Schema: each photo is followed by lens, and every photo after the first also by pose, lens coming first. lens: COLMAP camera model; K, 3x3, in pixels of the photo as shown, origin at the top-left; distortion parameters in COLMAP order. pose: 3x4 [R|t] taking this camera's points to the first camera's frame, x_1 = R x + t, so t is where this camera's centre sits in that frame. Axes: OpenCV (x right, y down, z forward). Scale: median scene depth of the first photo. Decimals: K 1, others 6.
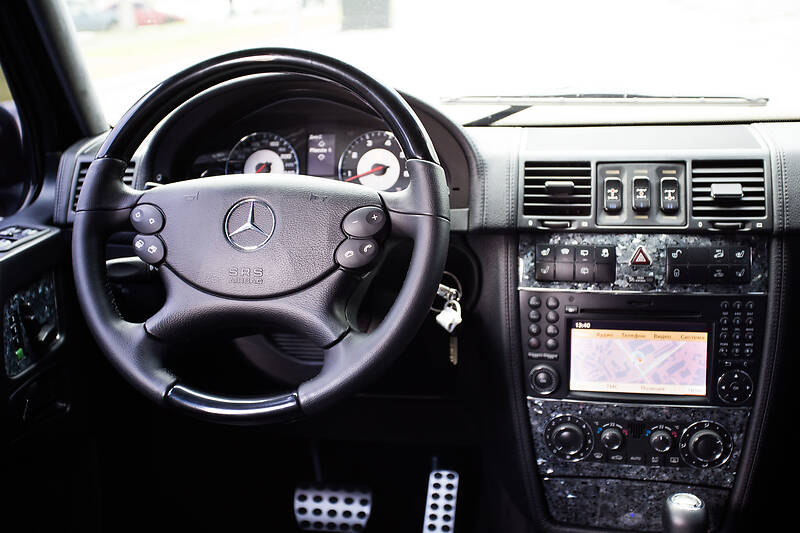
lens RADIAL K [[920.1, 0, 387.4], [0, 920.1, 265.0], [0, 0, 1]] dist [0.055136, 0.020415]
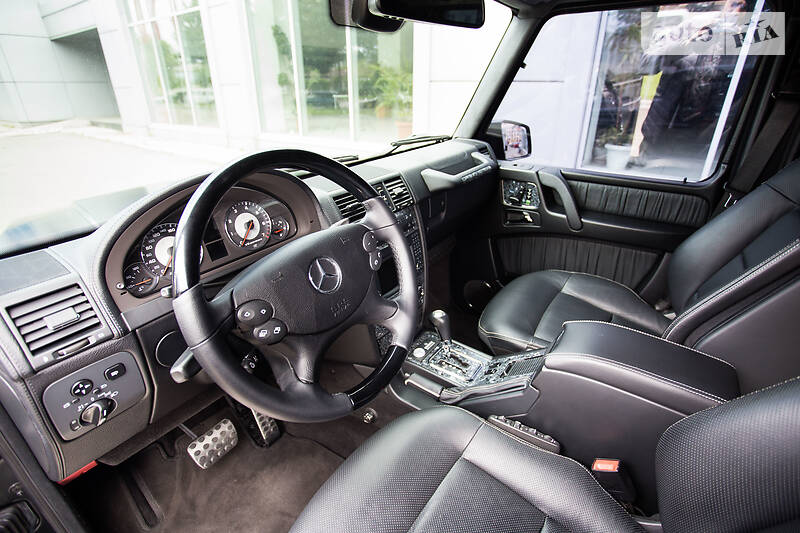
lens RADIAL K [[401.0, 0, 400.0], [0, 401.0, 266.5], [0, 0, 1]] dist [-0.073828, 0.037109]
pose [[0.430767, -0.357596, 0.828592, -0.538618], [0.264833, 0.927811, 0.262735, -0.164768], [-0.862730, 0.106262, 0.494374, 0.497598]]
